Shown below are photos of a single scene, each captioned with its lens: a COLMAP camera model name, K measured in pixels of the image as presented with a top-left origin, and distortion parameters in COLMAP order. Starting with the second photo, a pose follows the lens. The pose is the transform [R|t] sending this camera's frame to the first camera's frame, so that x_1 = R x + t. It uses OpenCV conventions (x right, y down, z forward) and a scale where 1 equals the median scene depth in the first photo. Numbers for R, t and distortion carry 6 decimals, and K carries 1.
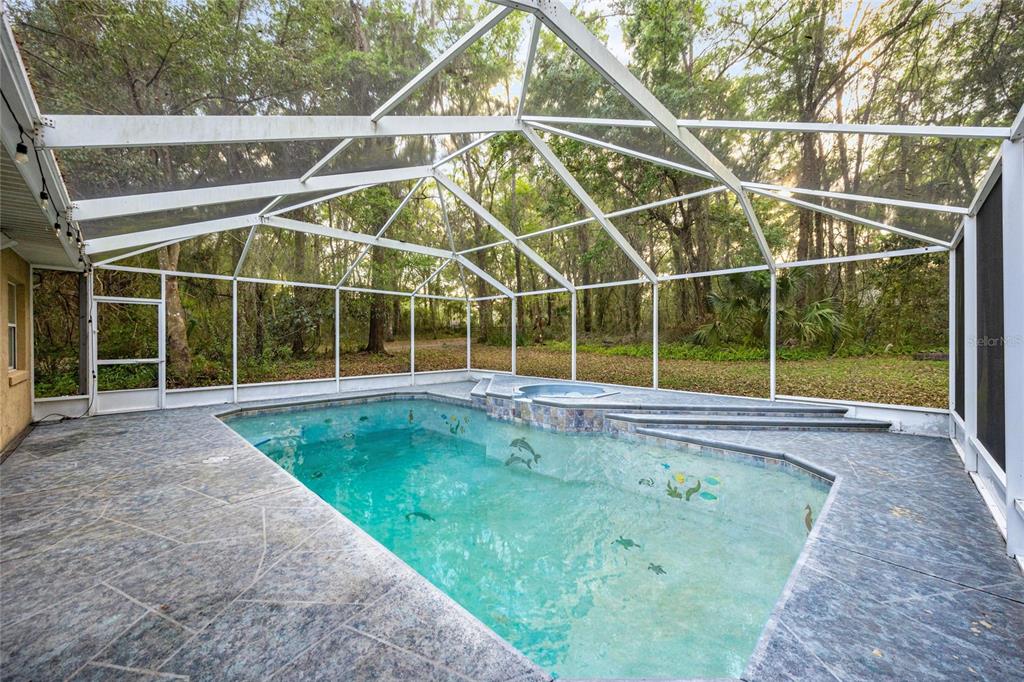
lens RADIAL K [[395.6, 0, 512.0], [0, 395.6, 341.0], [0, 0, 1]] dist [-0.015741, 0.003410]
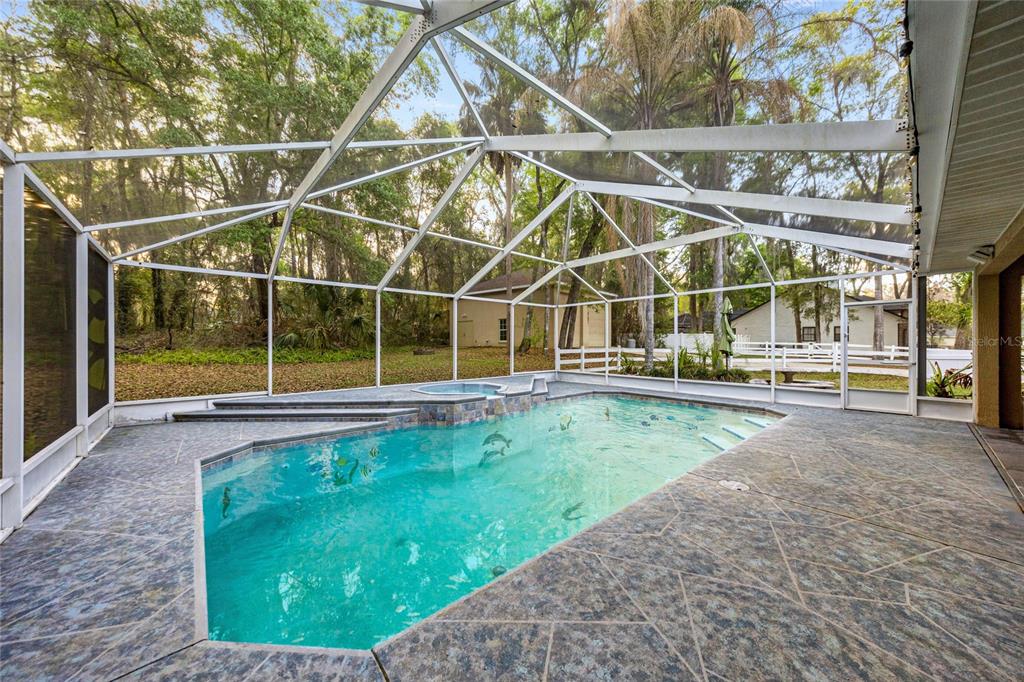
lens RADIAL K [[360.3, 0, 511.0], [0, 360.3, 345.3], [0, 0, 1]] dist [-0.000330, -0.000020]
pose [[0.066849, -0.009439, 0.997718, -1.810465], [0.006387, 0.999939, 0.009032, -0.008867], [-0.997743, 0.005769, 0.066905, 1.657099]]
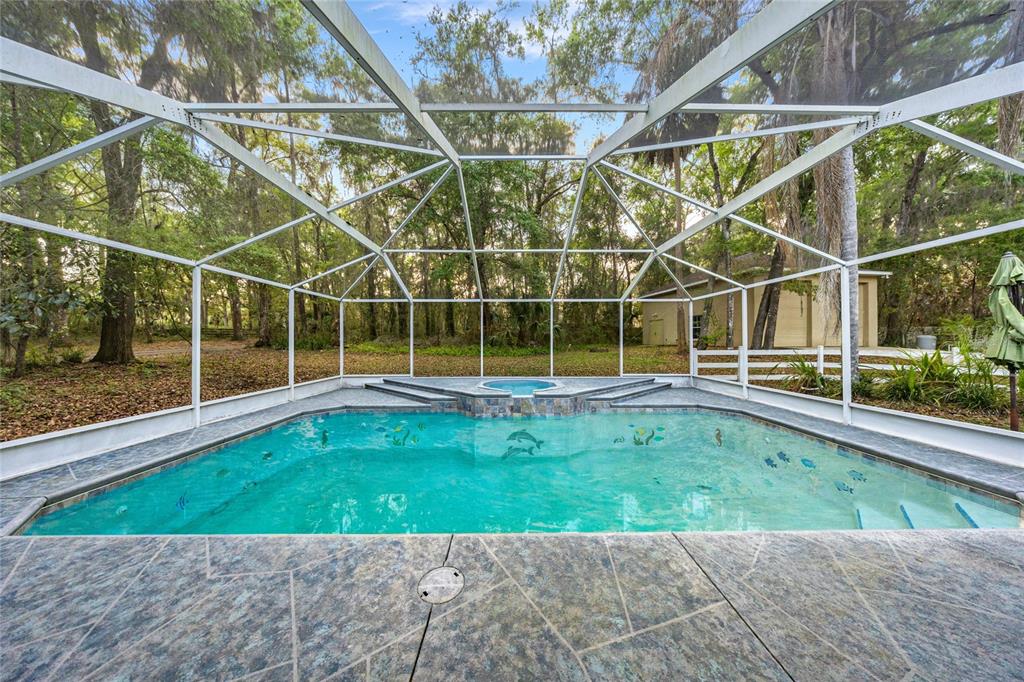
lens RADIAL K [[298.8, 0, 512.0], [0, 298.8, 341.0], [0, 0, 1]] dist [-0.009543, 0.001848]
pose [[0.707813, -0.003694, 0.706390, -1.122220], [0.008274, 0.999961, -0.003061, -0.016353], [-0.706352, 0.008011, 0.707816, 0.765156]]
